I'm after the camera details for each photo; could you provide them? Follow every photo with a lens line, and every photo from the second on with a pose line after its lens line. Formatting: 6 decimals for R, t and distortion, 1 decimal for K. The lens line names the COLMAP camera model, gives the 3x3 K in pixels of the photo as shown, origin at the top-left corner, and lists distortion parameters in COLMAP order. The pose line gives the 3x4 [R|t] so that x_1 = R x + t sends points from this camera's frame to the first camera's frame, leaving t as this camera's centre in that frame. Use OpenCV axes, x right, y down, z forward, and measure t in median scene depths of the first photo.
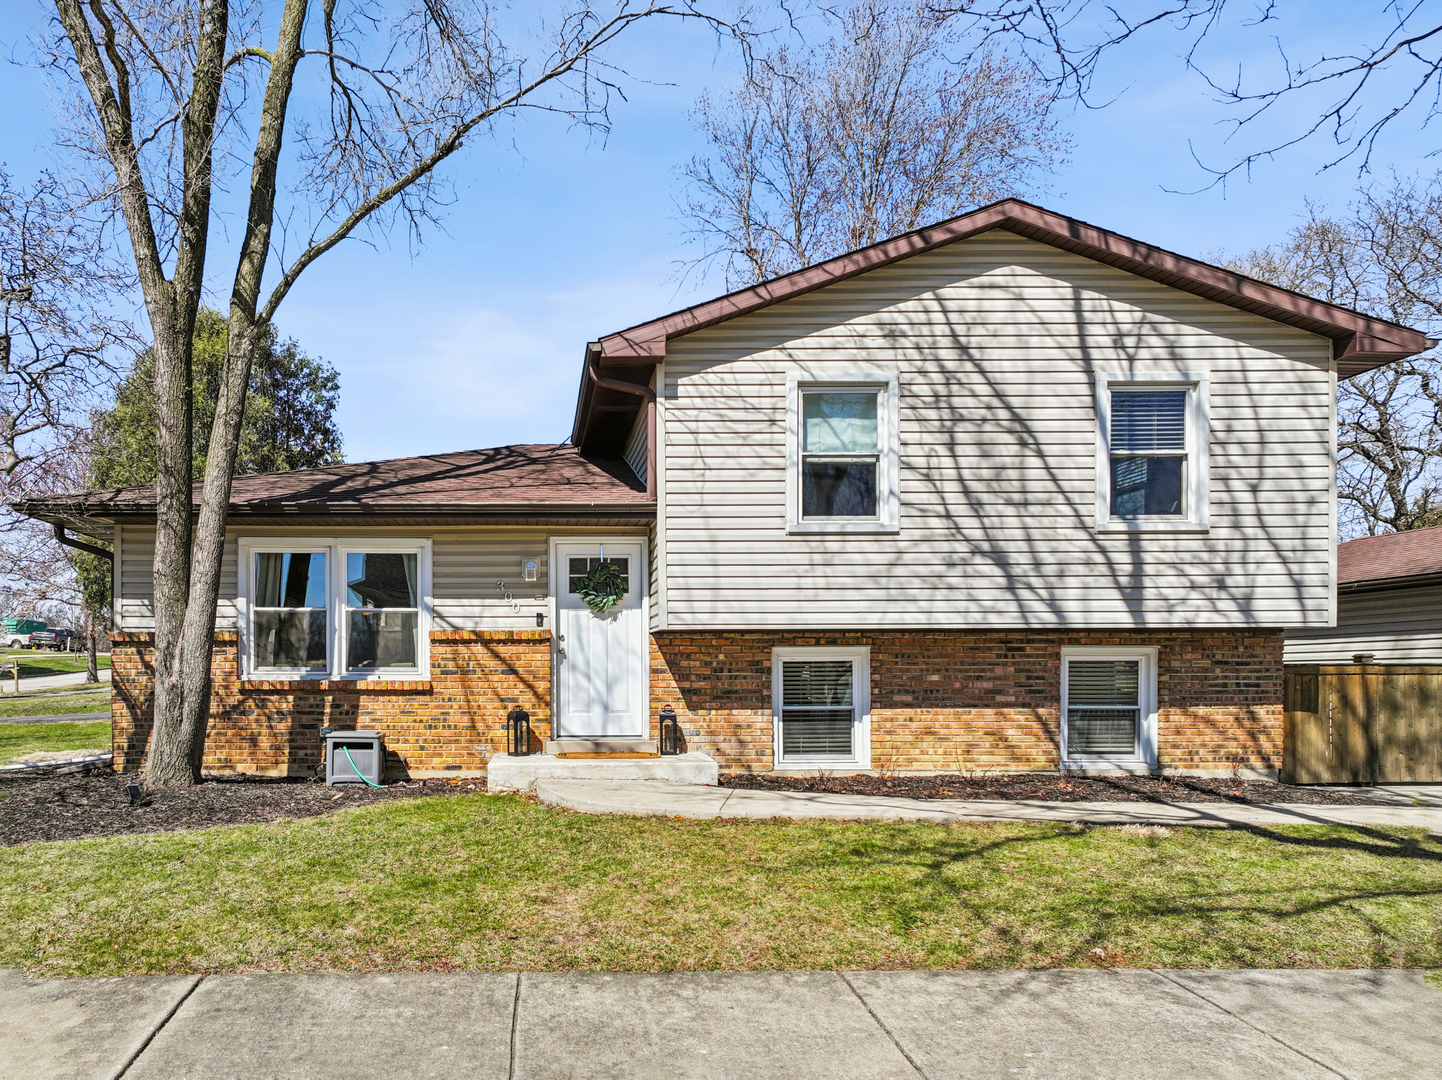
lens RADIAL K [[1001.3, 0, 722.2], [0, 1001.3, 566.8], [0, 0, 1]] dist [0.000078, -0.003347]
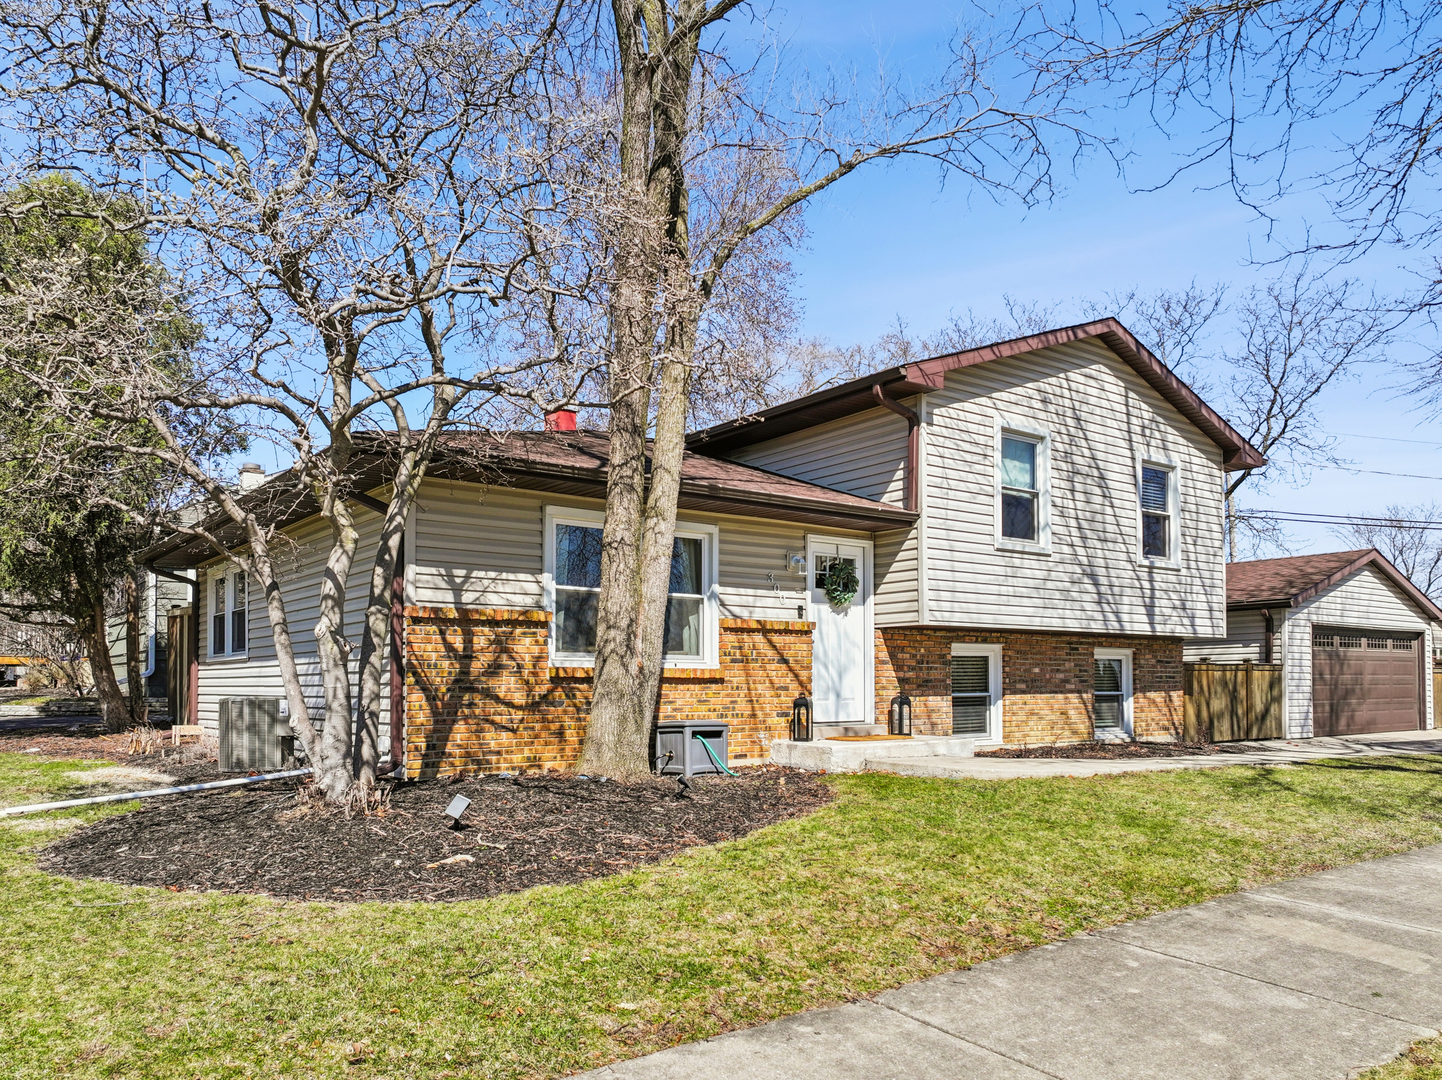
lens RADIAL K [[1017.4, 0, 721.0], [0, 1017.4, 540.0], [0, 0, 1]] dist [0.002450, -0.000753]
pose [[0.809587, 0.081955, 0.581250, -0.890549], [-0.057650, 0.996520, -0.060210, 0.047466], [-0.584162, 0.015236, 0.811494, 0.183006]]
